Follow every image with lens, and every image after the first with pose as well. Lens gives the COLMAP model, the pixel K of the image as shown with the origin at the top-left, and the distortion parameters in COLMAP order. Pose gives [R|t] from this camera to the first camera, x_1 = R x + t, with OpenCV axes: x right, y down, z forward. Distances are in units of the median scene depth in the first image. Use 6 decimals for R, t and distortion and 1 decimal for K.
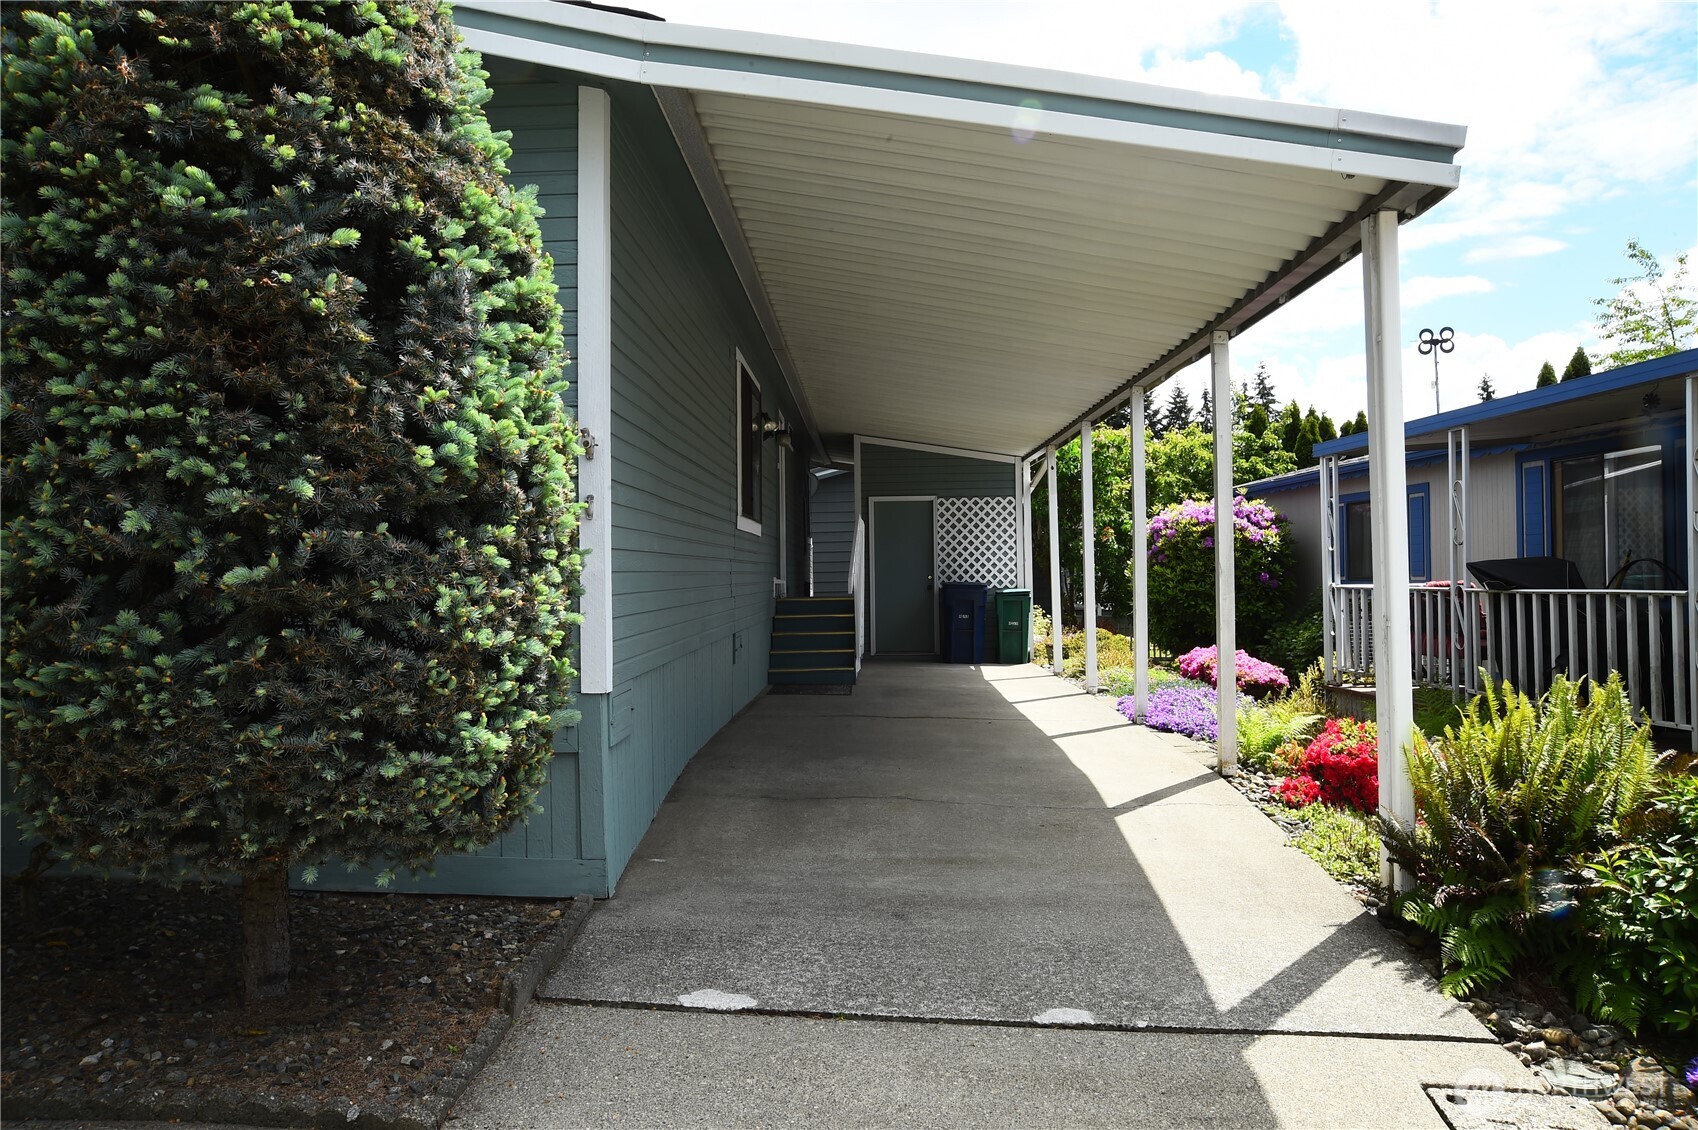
lens RADIAL K [[1325.2, 0, 849.3], [0, 1325.2, 567.3], [0, 0, 1]] dist [-0.044328, 0.021796]
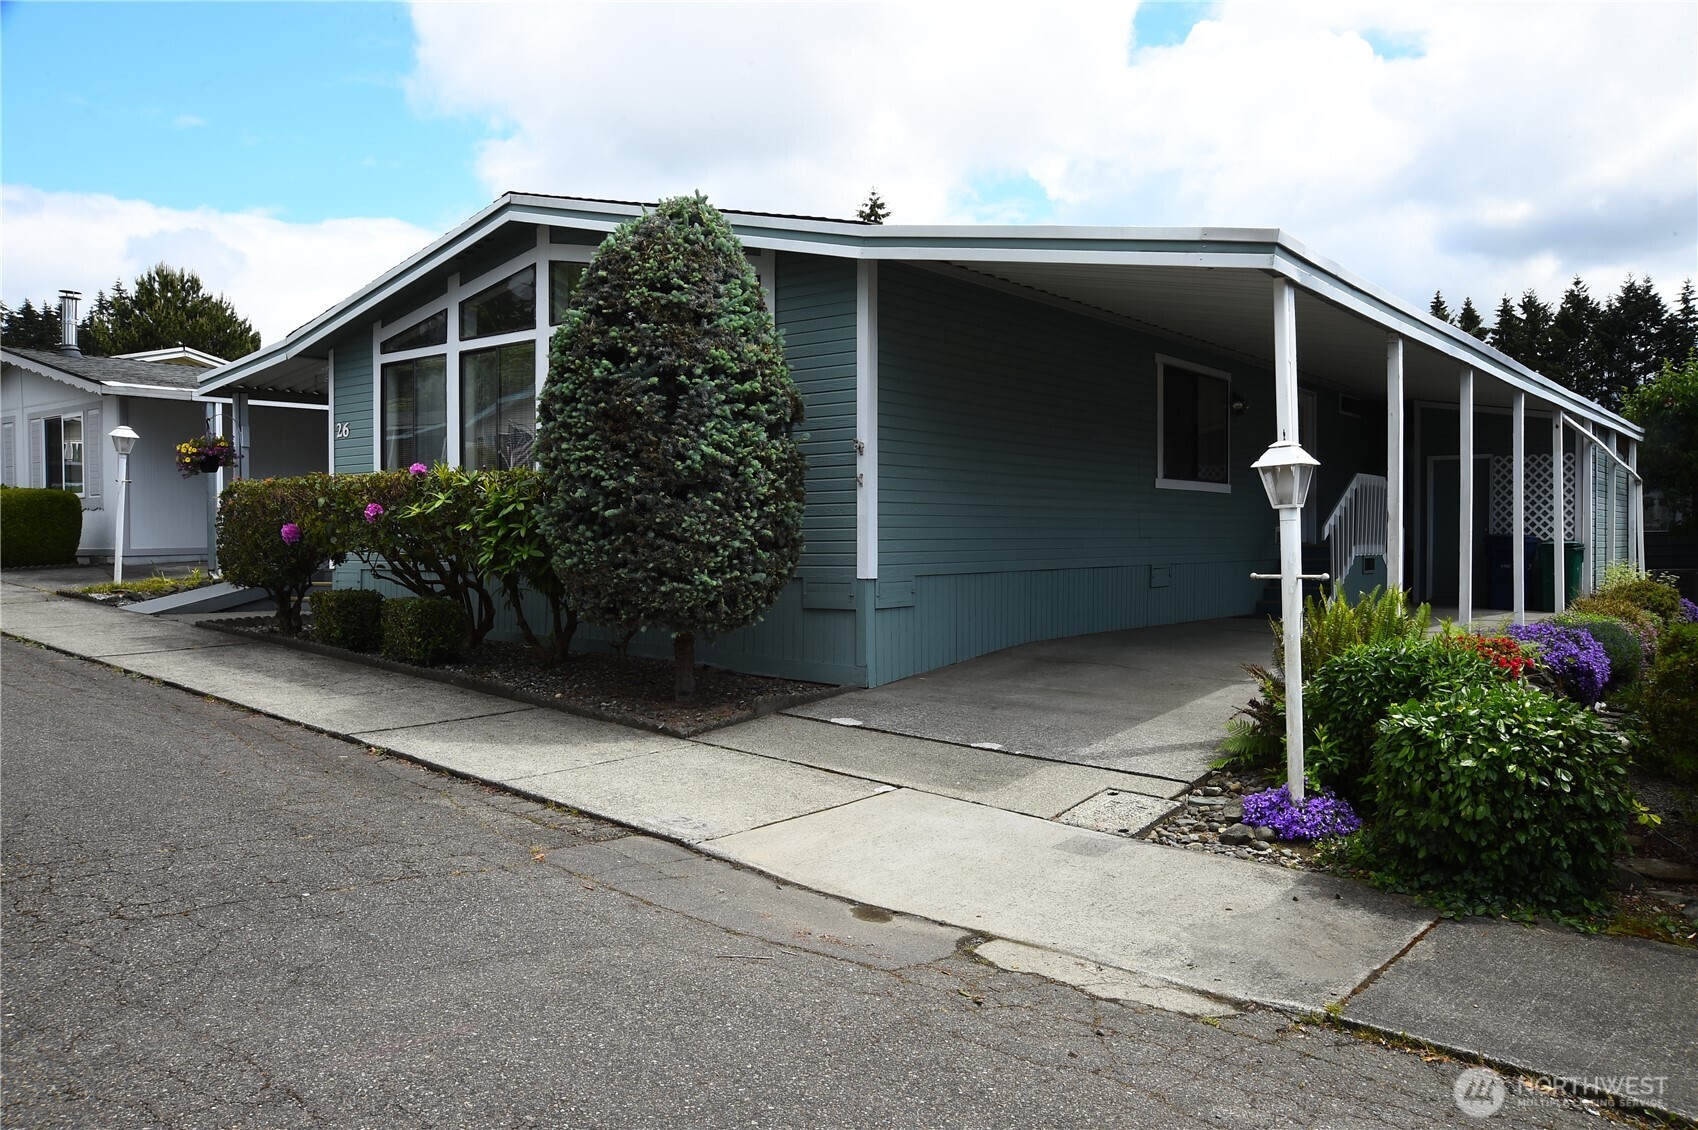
lens RADIAL K [[1325.2, 0, 846.0], [0, 1325.2, 560.3], [0, 0, 1]] dist [-0.044328, 0.021796]
pose [[0.789331, 0.018158, -0.613699, 1.407273], [-0.002915, 0.999662, 0.025828, 0.029356], [0.613961, -0.018598, 0.789117, -0.758688]]
